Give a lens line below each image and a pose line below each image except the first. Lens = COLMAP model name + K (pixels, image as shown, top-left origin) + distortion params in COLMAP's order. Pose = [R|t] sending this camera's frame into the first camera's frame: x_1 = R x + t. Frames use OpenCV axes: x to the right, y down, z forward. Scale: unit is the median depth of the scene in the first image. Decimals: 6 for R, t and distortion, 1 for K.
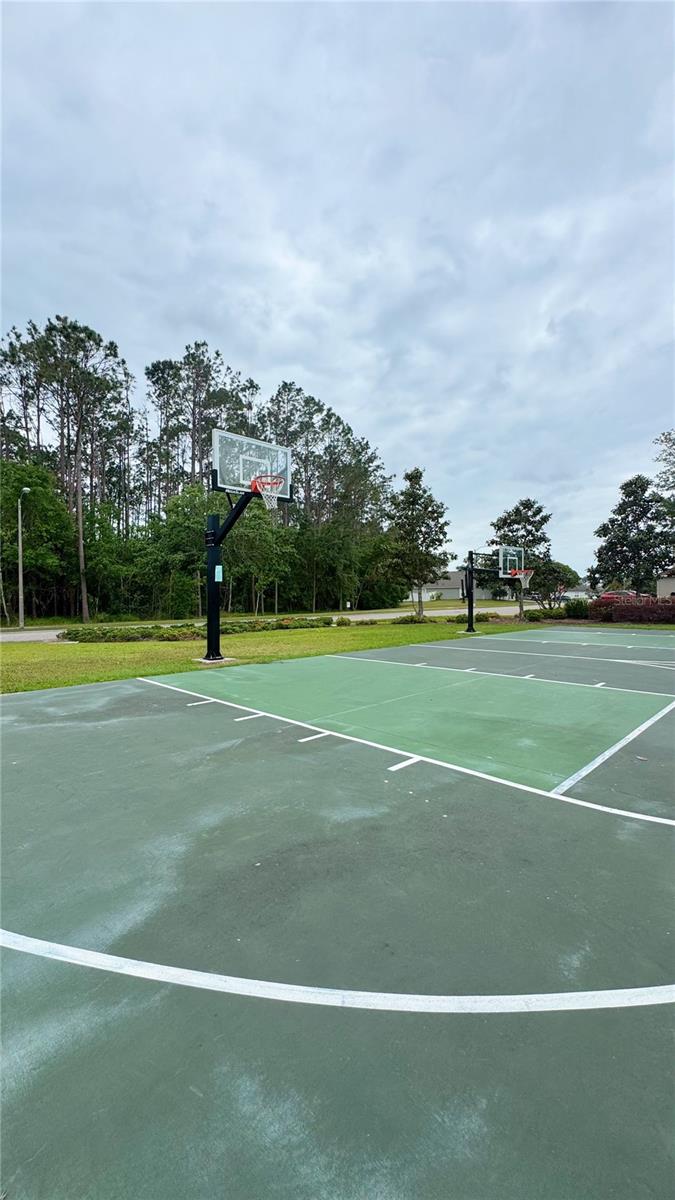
lens RADIAL K [[484.2, 0, 339.4], [0, 484.2, 601.8], [0, 0, 1]] dist [-0.001598, -0.000436]
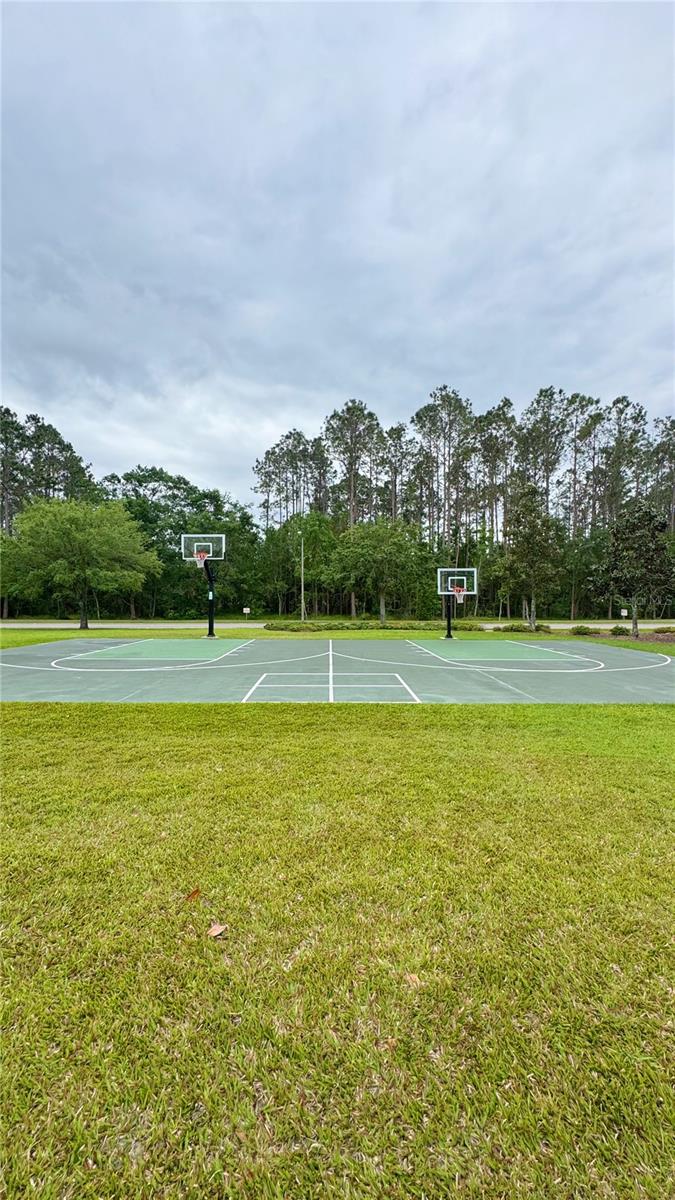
lens RADIAL K [[484.2, 0, 338.7], [0, 484.2, 597.9], [0, 0, 1]] dist [-0.001598, -0.000436]
pose [[0.706885, 0.007925, -0.707284, 0.364275], [-0.014778, 0.999884, -0.003567, -0.011963], [0.707174, 0.012974, 0.706921, -0.006451]]
